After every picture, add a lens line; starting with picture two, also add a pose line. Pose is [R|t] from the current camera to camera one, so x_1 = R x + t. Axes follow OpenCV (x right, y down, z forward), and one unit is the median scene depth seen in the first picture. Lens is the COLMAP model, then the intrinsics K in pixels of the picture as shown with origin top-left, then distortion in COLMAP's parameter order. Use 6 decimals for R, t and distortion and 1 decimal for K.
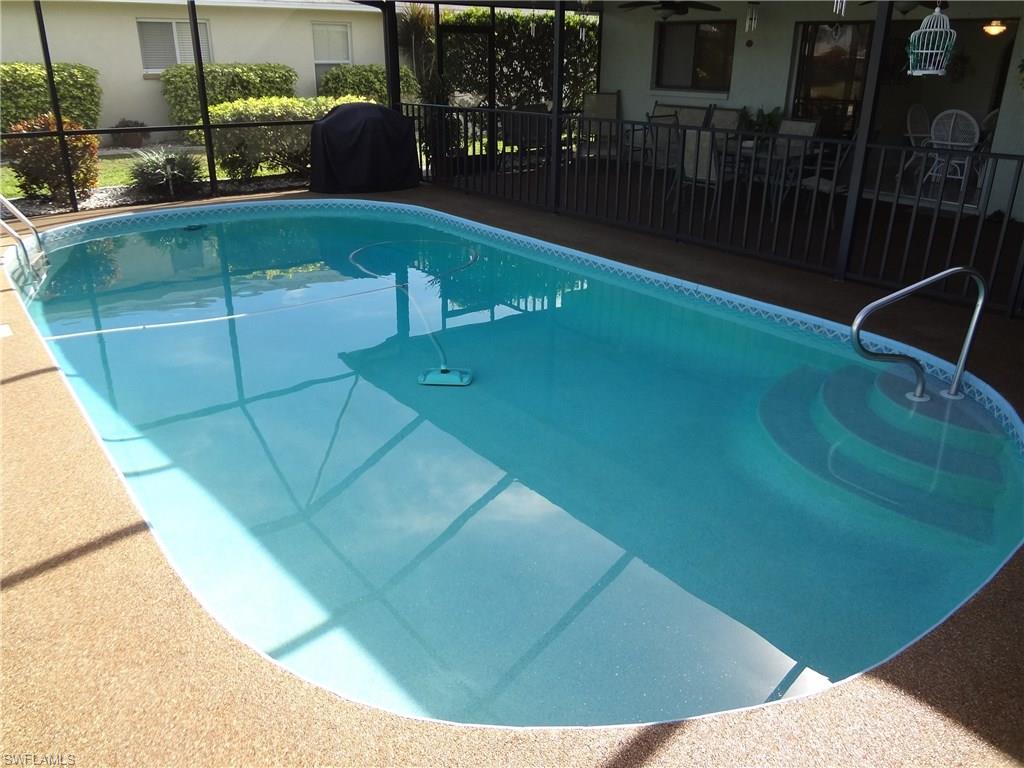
lens RADIAL K [[769.6, 0, 512.0], [0, 769.6, 384.0], [0, 0, 1]] dist [-0.014422, -0.024573]
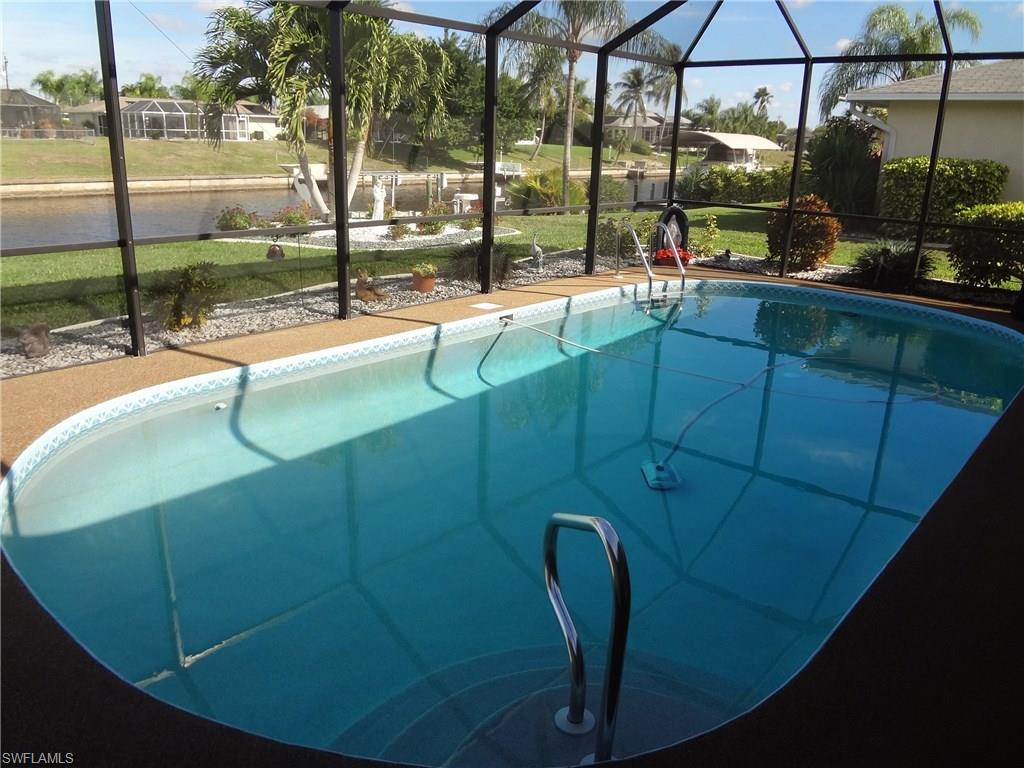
lens RADIAL K [[769.6, 0, 512.0], [0, 769.6, 384.0], [0, 0, 1]] dist [-0.014422, -0.024573]
pose [[0.168227, 0.293172, -0.941143, 0.455540], [-0.409368, 0.889304, 0.203851, -0.137337], [0.896726, 0.350981, 0.269620, 0.344756]]
